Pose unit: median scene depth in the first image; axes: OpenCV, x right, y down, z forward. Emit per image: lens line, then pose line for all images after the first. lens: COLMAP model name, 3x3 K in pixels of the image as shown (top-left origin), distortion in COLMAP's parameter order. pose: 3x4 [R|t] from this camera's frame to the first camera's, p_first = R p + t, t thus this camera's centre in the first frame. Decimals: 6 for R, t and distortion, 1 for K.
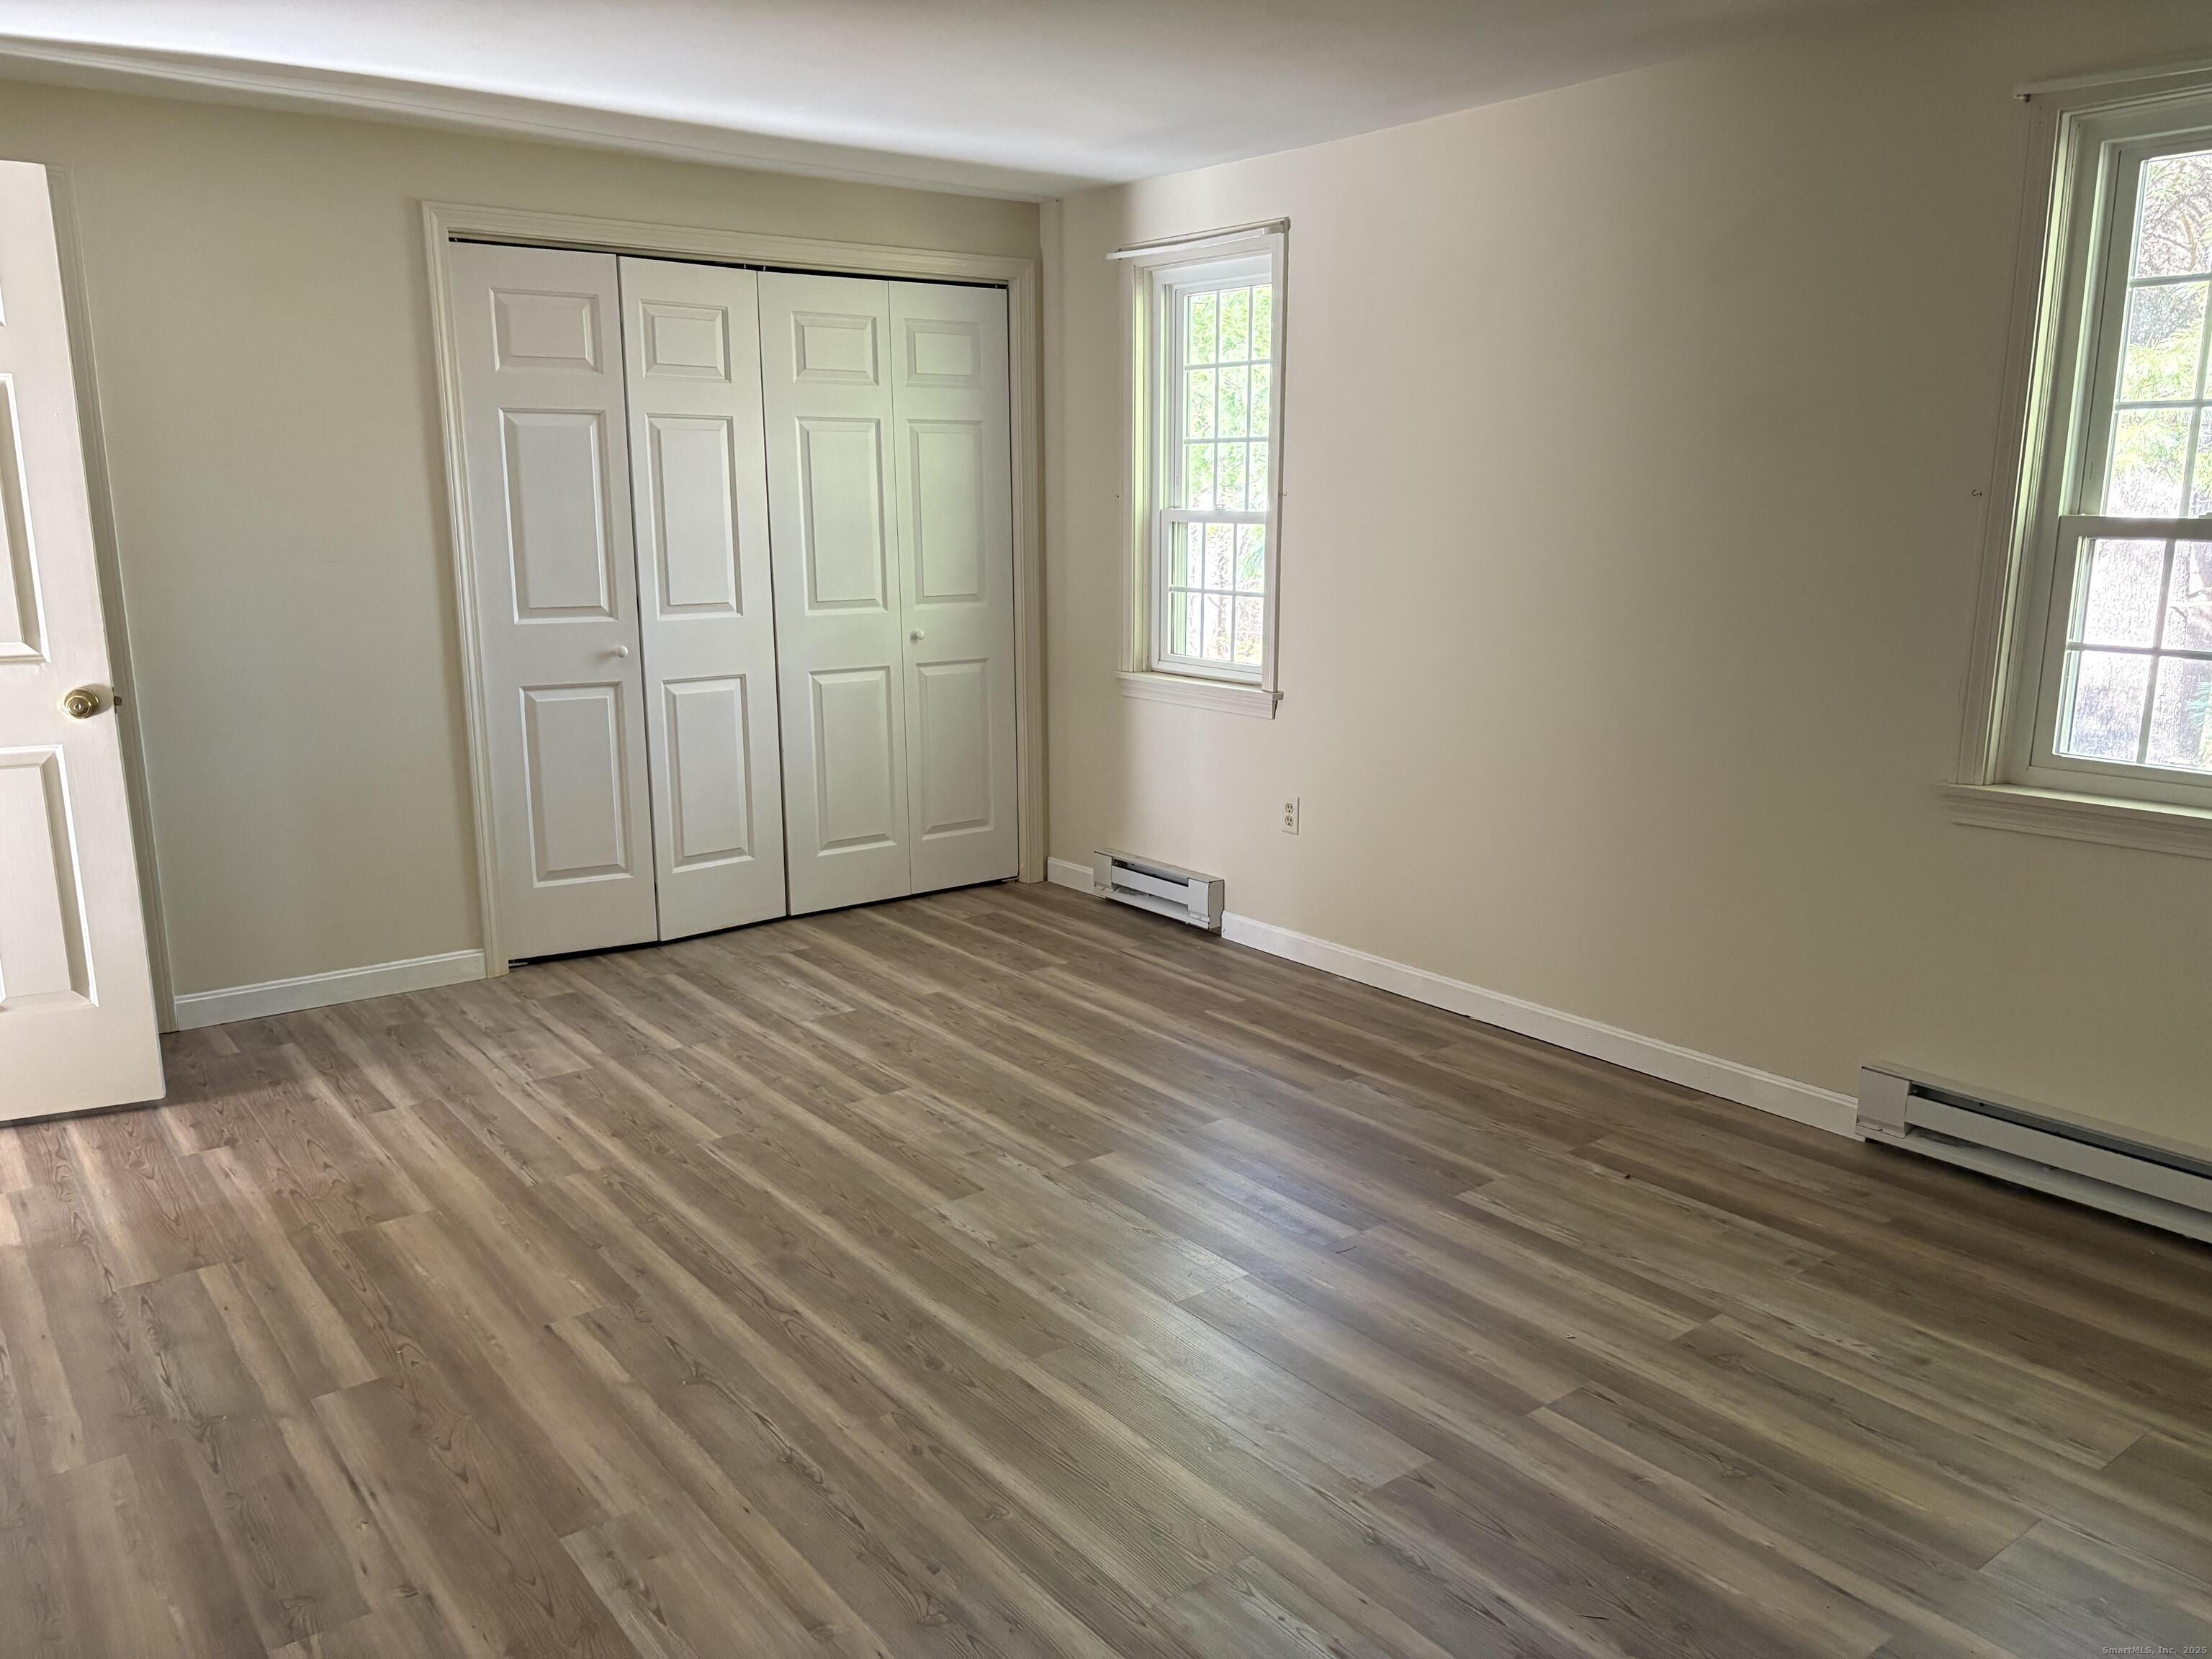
lens RADIAL K [[1686.9, 0, 1106.0], [0, 1686.9, 829.5], [0, 0, 1]] dist [0.084145, -0.061873]
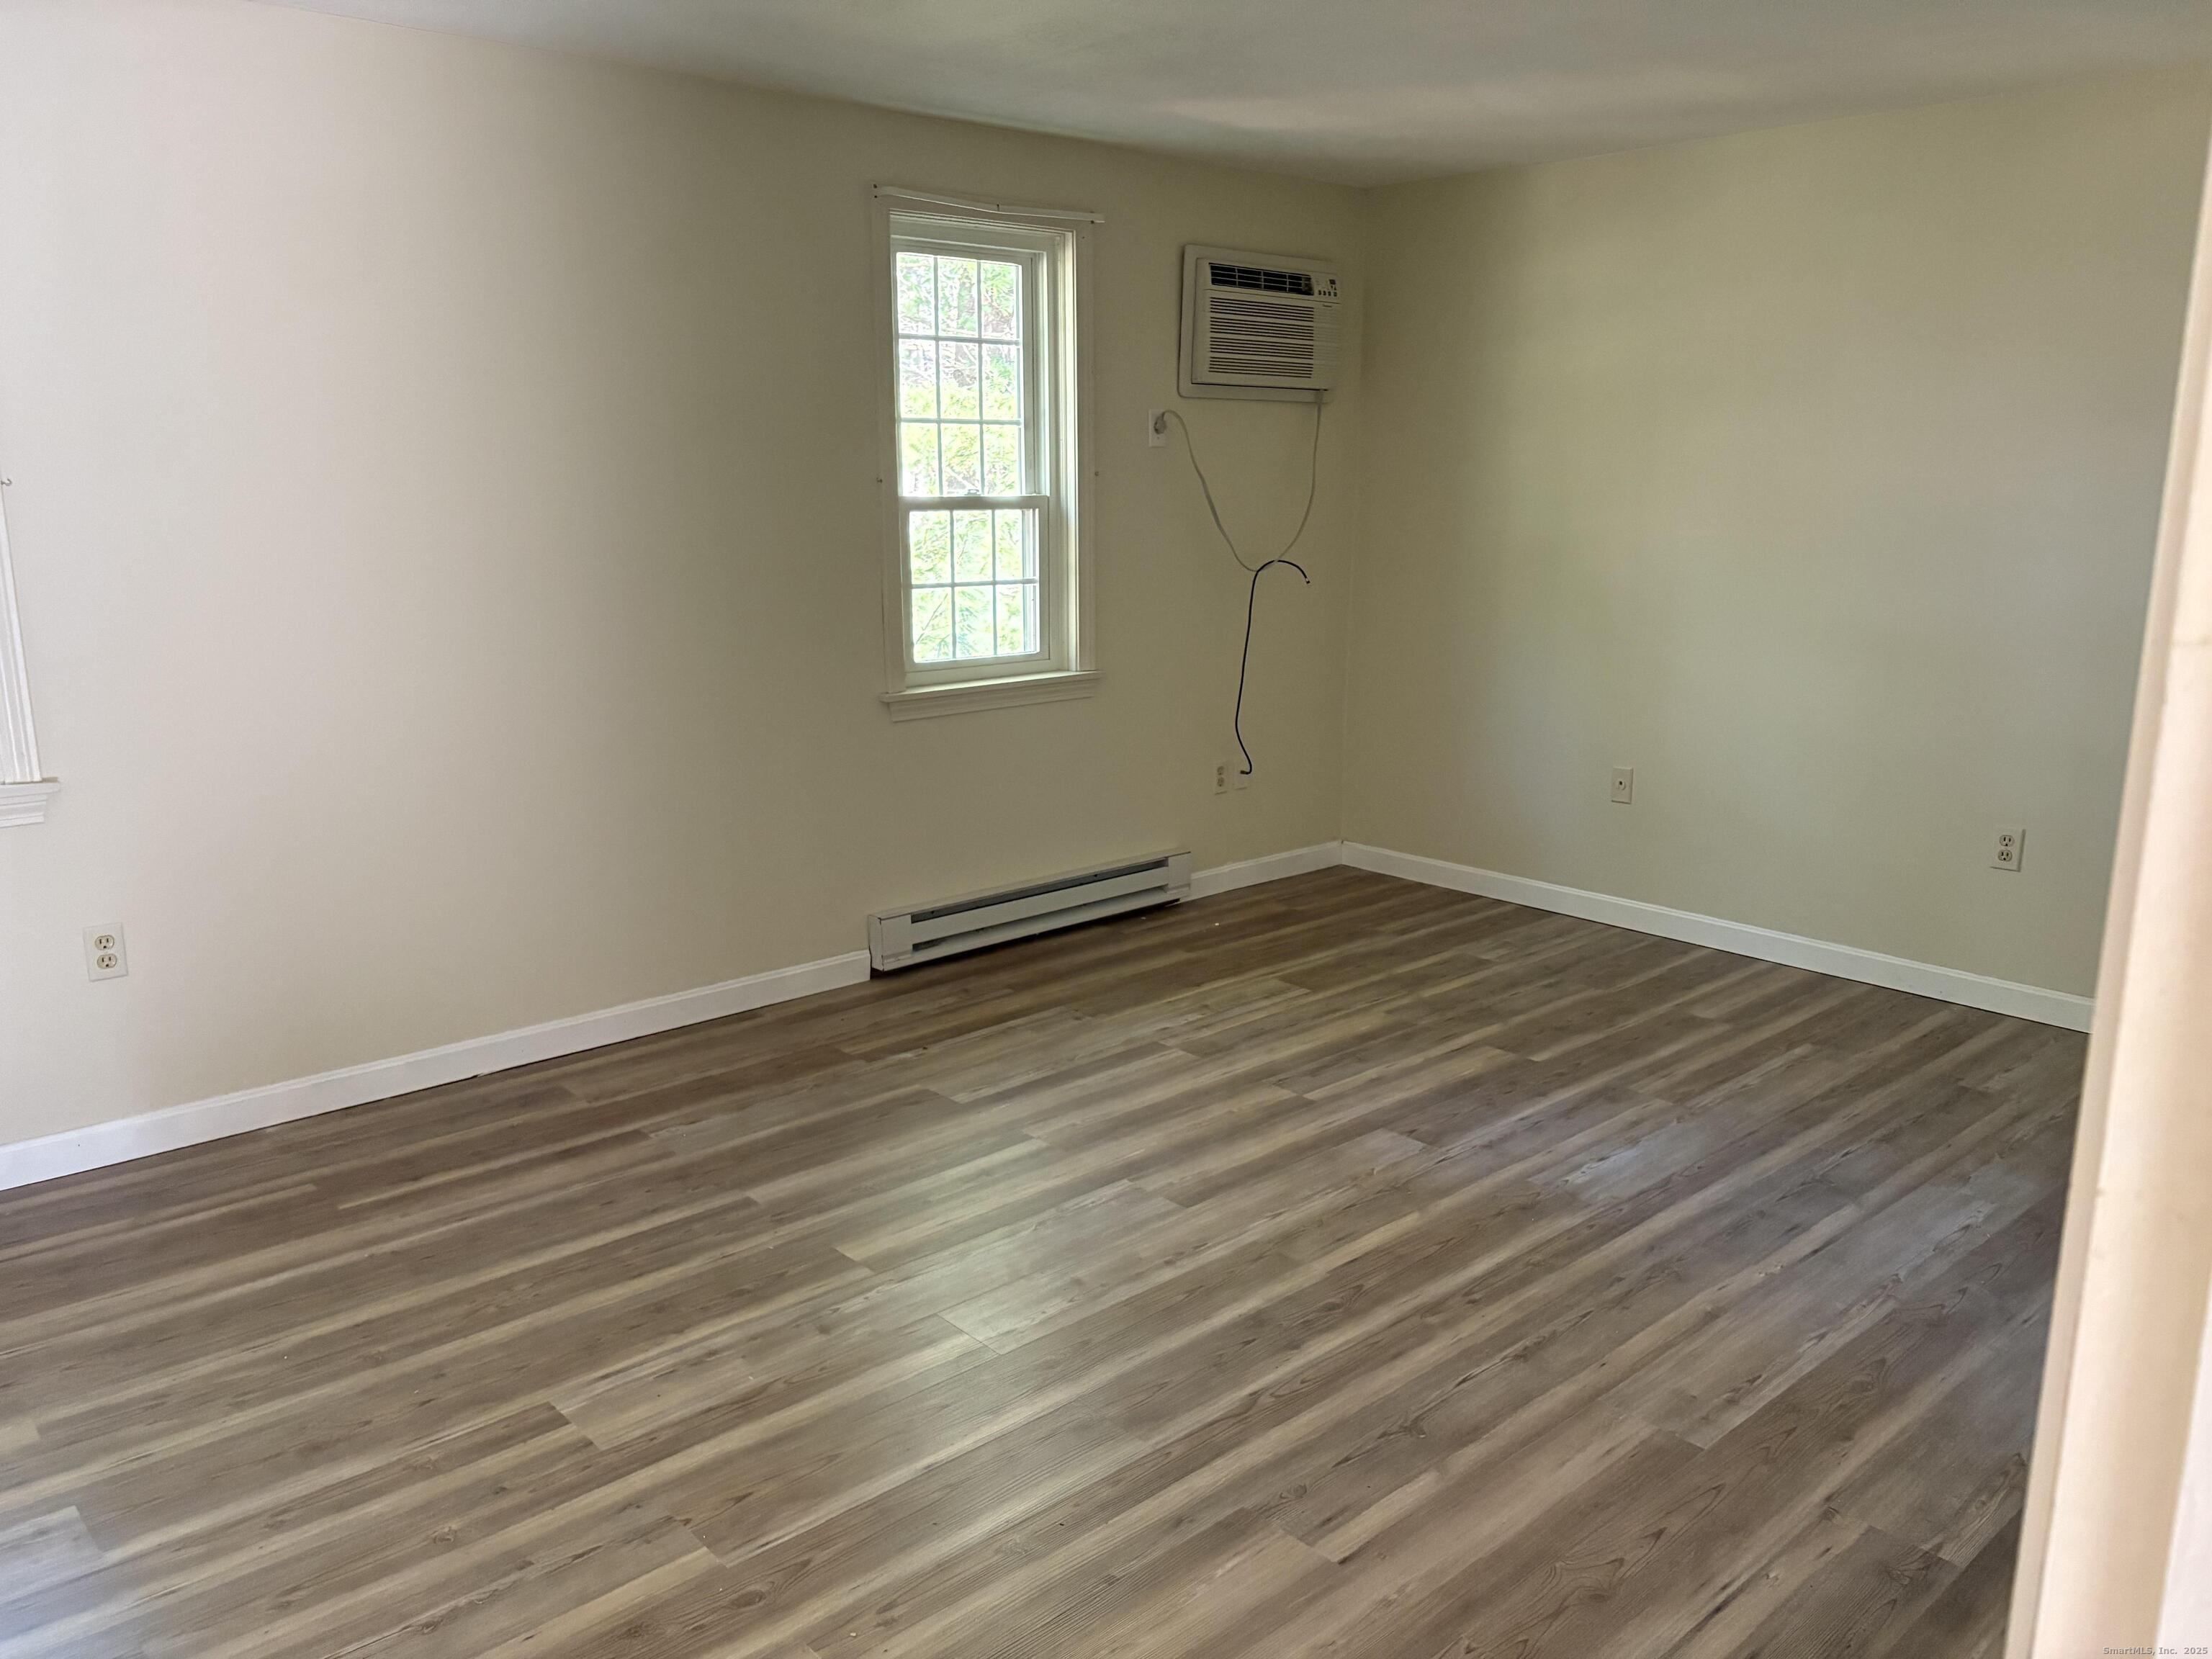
lens RADIAL K [[1675.0, 0, 1106.0], [0, 1675.0, 829.5], [0, 0, 1]] dist [0.038106, -0.009880]
pose [[-0.094499, -0.204813, 0.974229, -0.870745], [0.200466, 0.954647, 0.220141, -0.188426], [-0.975132, 0.216103, -0.049156, 0.939549]]
